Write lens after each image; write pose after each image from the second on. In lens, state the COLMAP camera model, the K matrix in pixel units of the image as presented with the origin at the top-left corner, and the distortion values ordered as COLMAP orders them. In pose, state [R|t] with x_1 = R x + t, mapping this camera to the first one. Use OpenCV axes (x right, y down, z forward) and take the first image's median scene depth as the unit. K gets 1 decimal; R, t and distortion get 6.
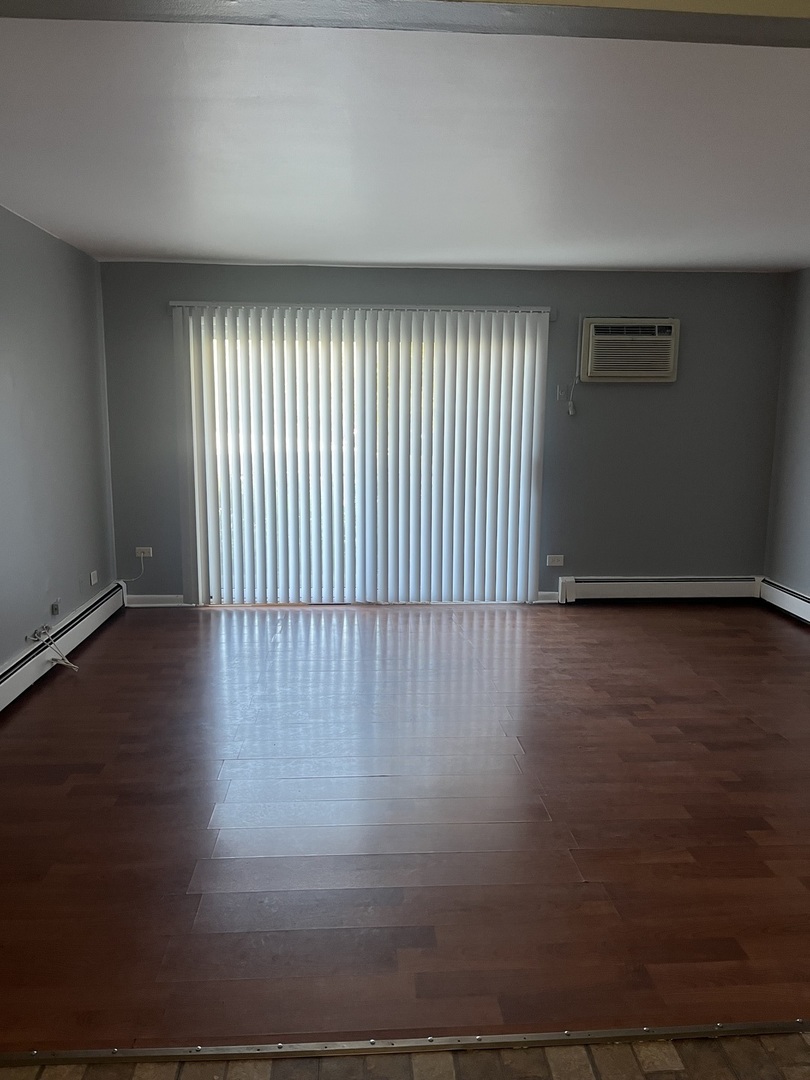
lens RADIAL K [[813.3, 0, 405.0], [0, 813.3, 540.0], [0, 0, 1]] dist [0.013431, -0.004390]
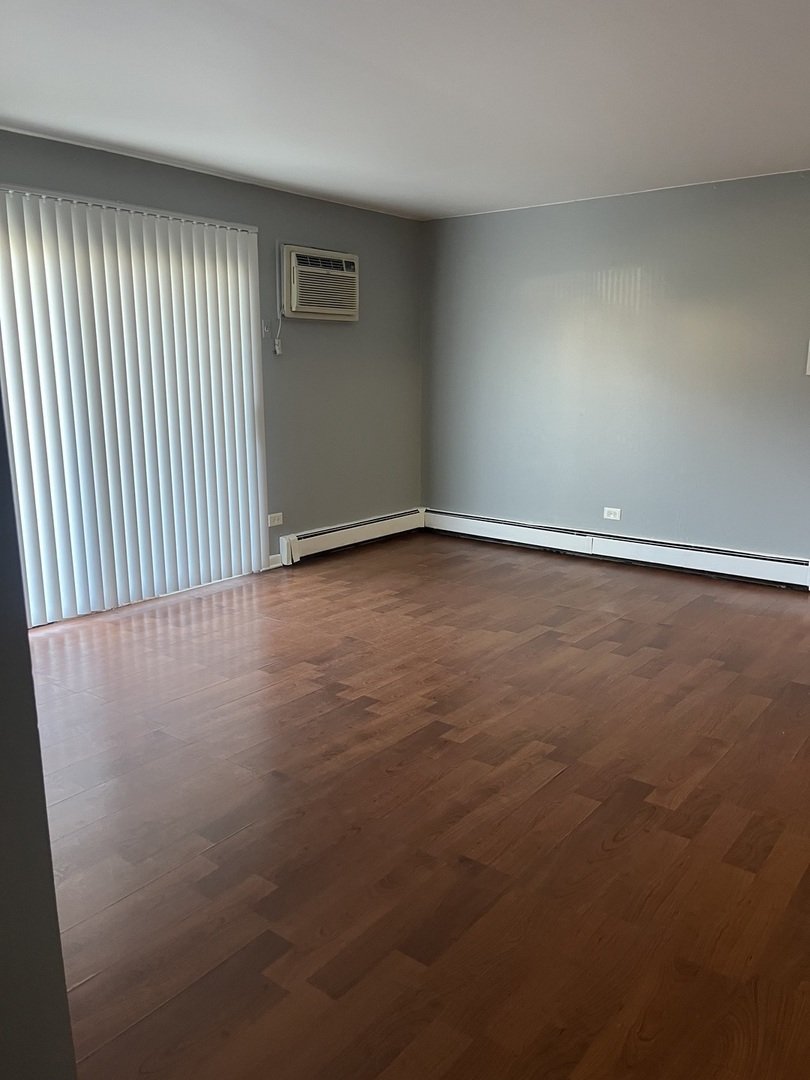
lens RADIAL K [[813.3, 0, 405.0], [0, 813.3, 540.0], [0, 0, 1]] dist [0.013431, -0.004390]
pose [[0.679671, -0.161549, 0.715506, -0.379363], [0.126374, 0.986650, 0.102724, -0.027855], [-0.722549, 0.020603, 0.691013, 0.291879]]
